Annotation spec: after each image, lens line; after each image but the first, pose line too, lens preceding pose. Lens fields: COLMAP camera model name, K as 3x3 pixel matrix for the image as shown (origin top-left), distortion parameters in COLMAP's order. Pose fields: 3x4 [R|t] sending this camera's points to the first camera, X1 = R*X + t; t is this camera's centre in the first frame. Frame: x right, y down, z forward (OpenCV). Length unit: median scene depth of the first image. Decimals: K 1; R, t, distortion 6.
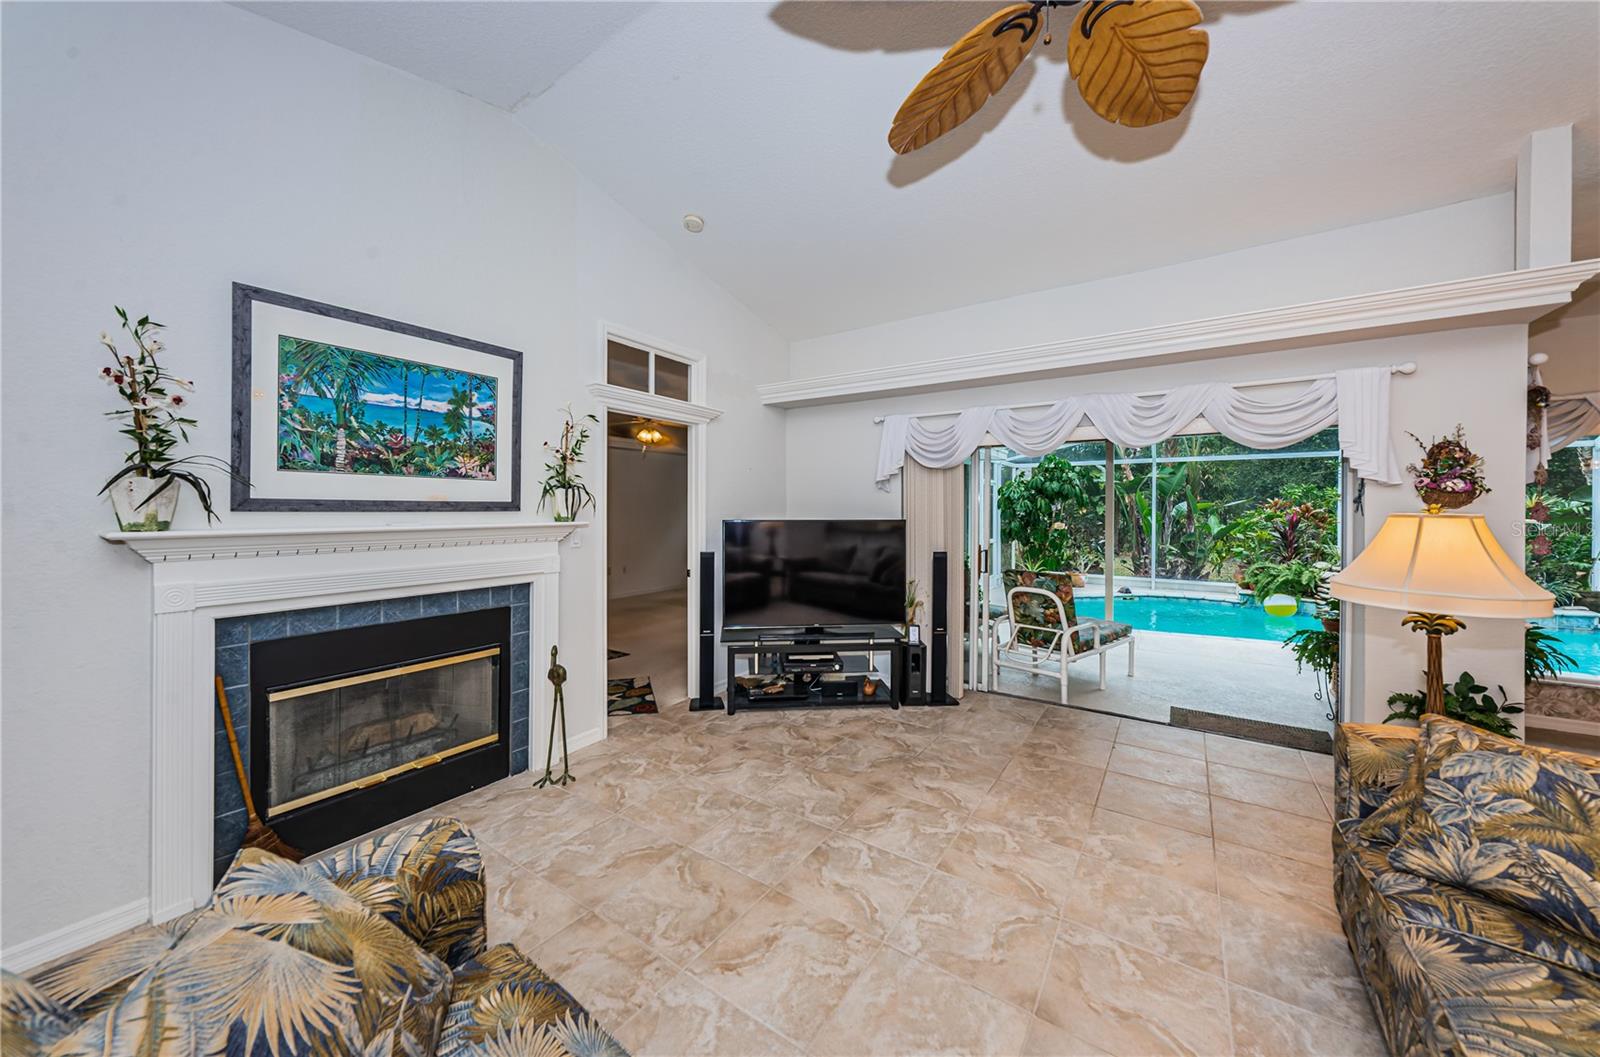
lens RADIAL K [[562.1, 0, 783.7], [0, 562.1, 507.1], [0, 0, 1]] dist [0.004778, -0.000695]
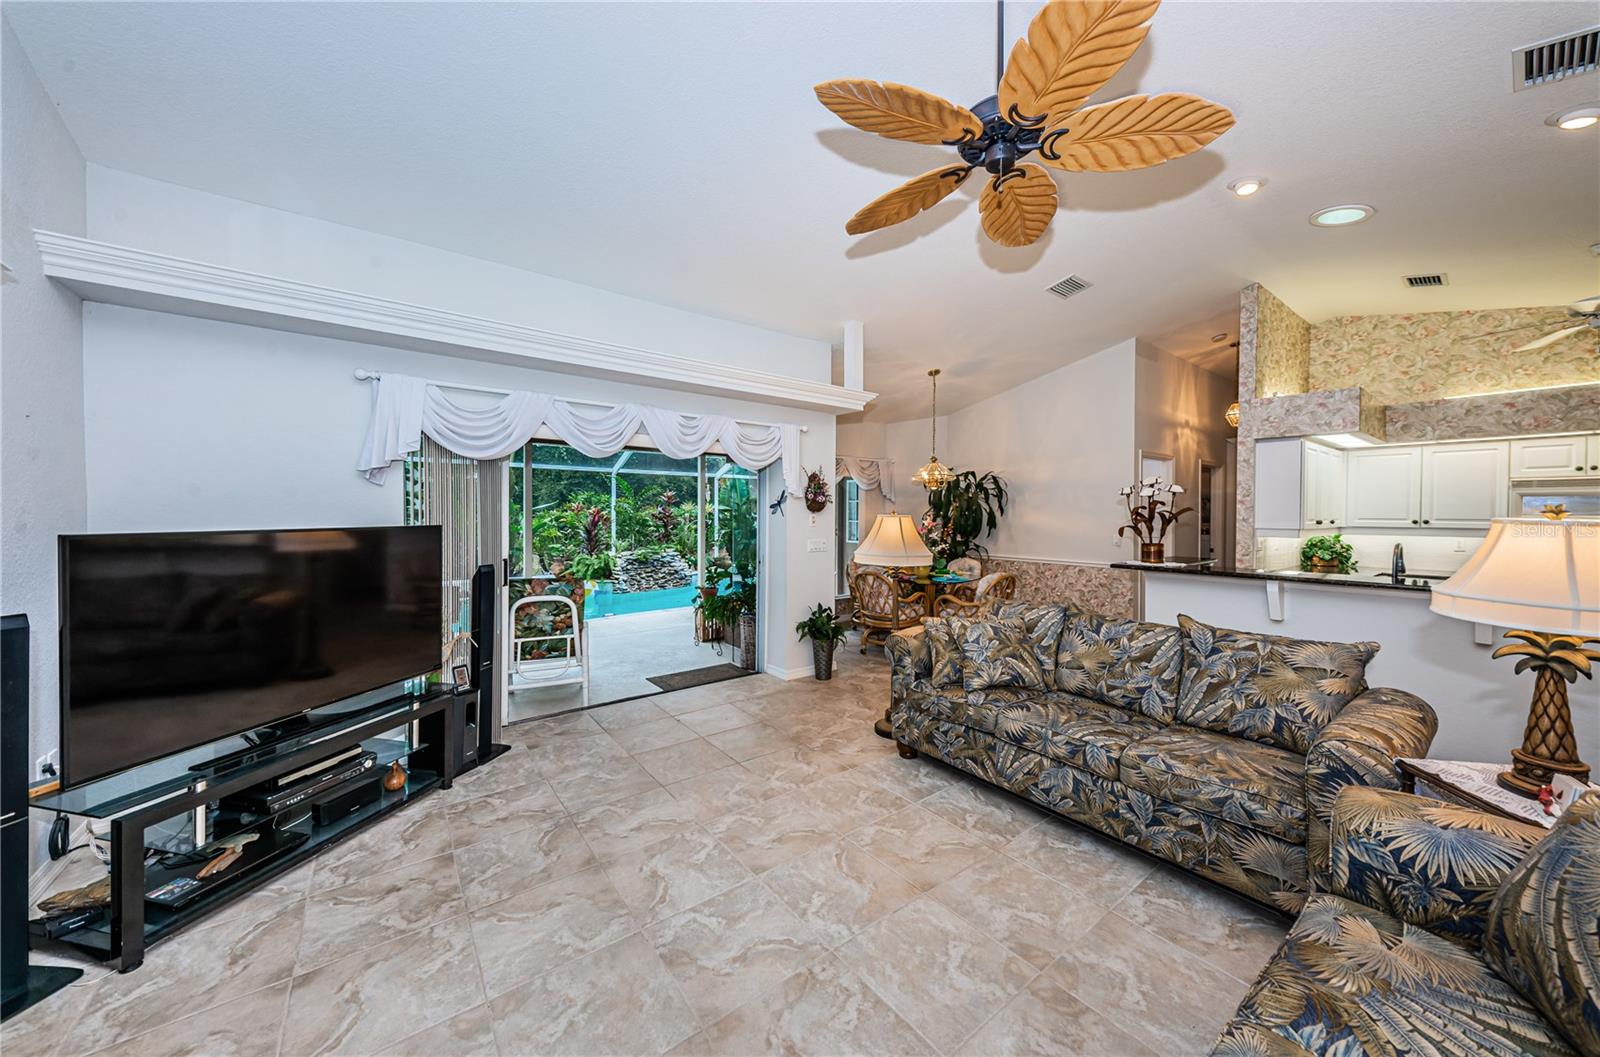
lens RADIAL K [[562.1, 0, 817.0], [0, 562.1, 513.5], [0, 0, 1]] dist [0.004778, -0.000695]
pose [[0.291227, -0.001443, 0.956653, -0.494817], [-0.007321, 0.999966, 0.003737, 0.001268], [-0.956626, -0.008092, 0.291207, 0.473978]]
